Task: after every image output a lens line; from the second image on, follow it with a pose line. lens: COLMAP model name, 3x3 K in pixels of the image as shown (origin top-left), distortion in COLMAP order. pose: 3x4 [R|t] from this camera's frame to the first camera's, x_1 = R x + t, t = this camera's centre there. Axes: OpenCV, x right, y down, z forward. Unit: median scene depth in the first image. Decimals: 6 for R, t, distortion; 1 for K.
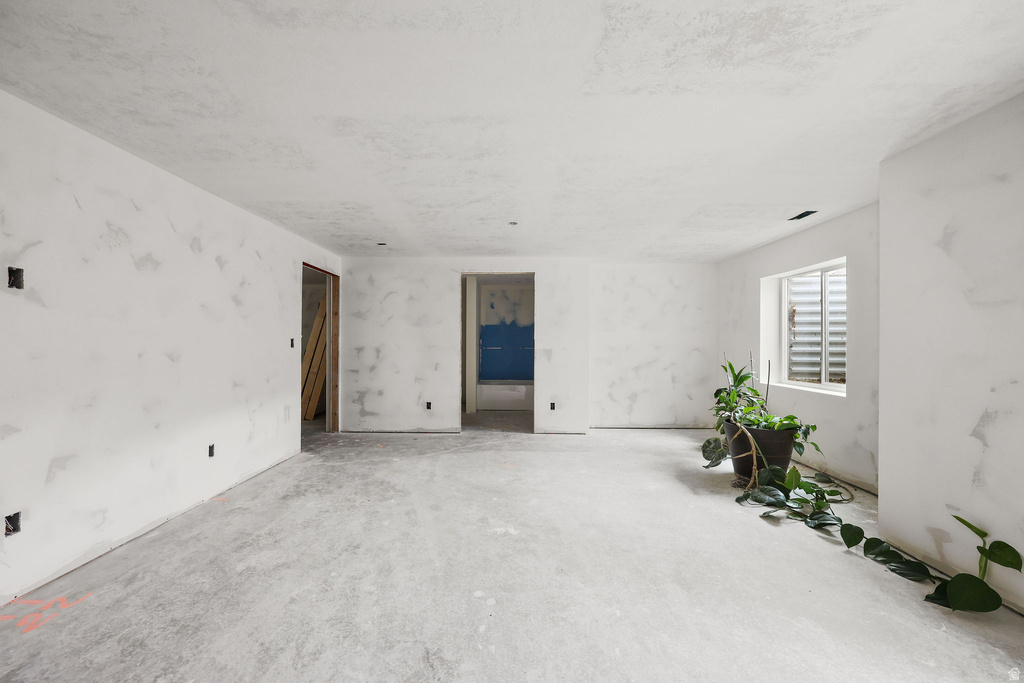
lens RADIAL K [[432.1, 0, 507.2], [0, 432.1, 342.0], [0, 0, 1]] dist [0.001038, -0.000062]
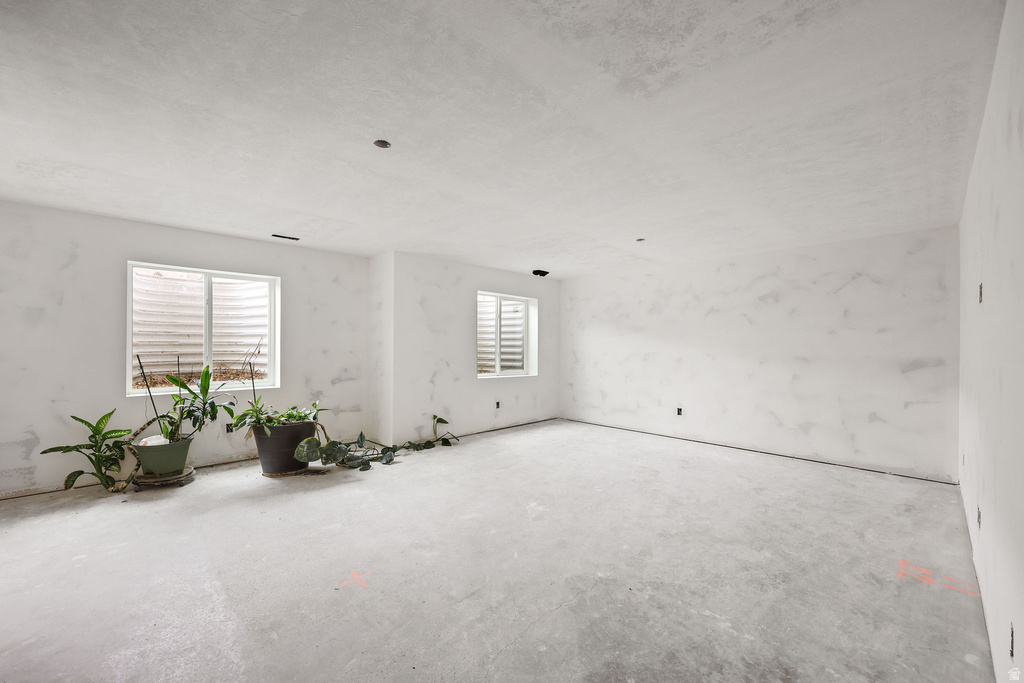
lens RADIAL K [[432.1, 0, 507.2], [0, 432.1, 345.3], [0, 0, 1]] dist [0.001038, -0.000062]
pose [[-0.727850, -0.007383, 0.685697, -0.771403], [-0.011183, 0.999937, -0.001105, -0.003193], [-0.685645, -0.008472, -0.727887, 1.966641]]
